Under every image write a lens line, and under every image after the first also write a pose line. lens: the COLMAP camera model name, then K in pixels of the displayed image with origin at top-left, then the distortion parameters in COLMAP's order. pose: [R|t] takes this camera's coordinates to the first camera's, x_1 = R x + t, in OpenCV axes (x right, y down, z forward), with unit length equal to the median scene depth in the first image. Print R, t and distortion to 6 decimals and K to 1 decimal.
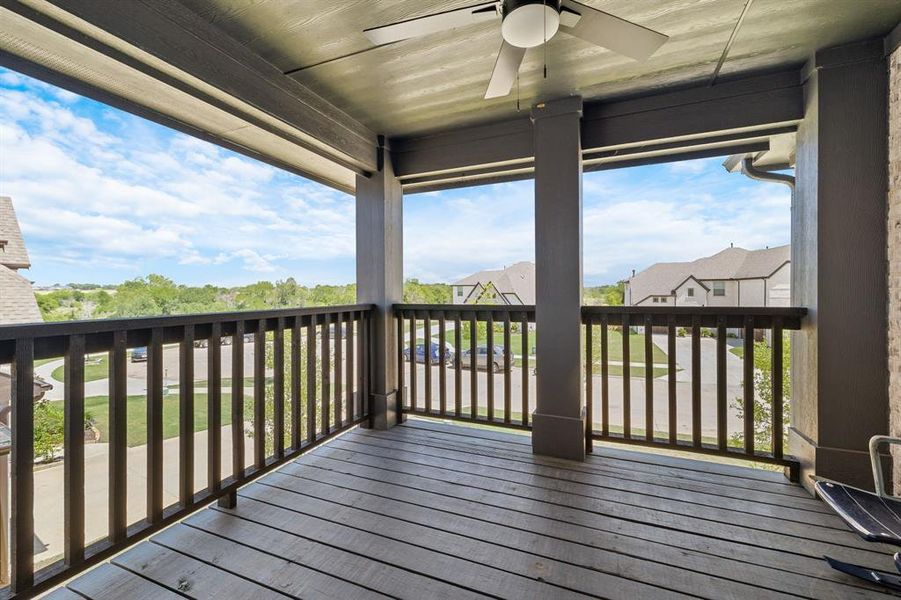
lens RADIAL K [[381.0, 0, 453.0], [0, 381.0, 296.1], [0, 0, 1]] dist [0.008457, 0.000059]
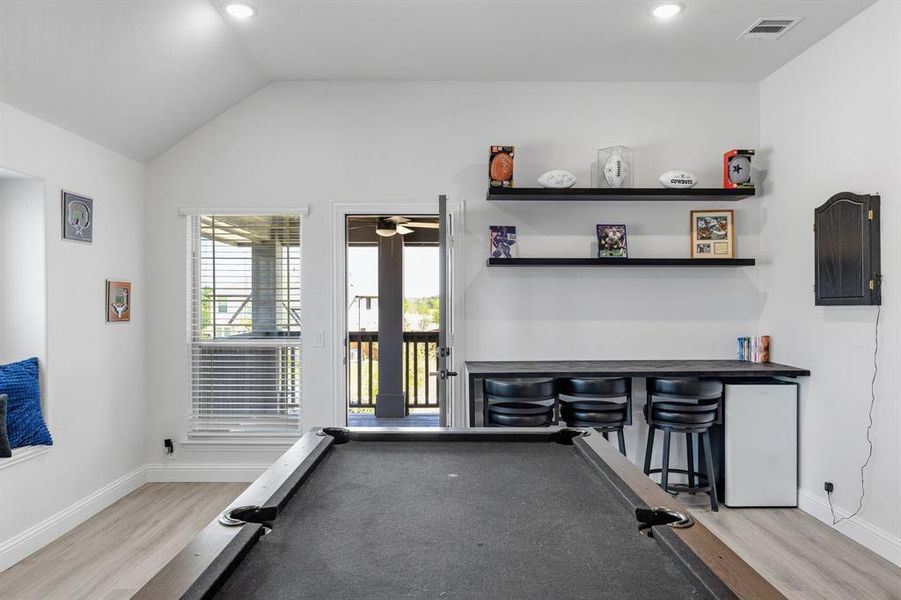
lens RADIAL K [[602.4, 0, 447.6], [0, 602.4, 315.4], [0, 0, 1]] dist [0.007332, 0.000928]
pose [[0.920835, 0.001337, 0.389950, -0.538145], [-0.004062, 0.999973, 0.006163, -0.067217], [-0.389931, -0.007259, 0.920815, -1.576872]]
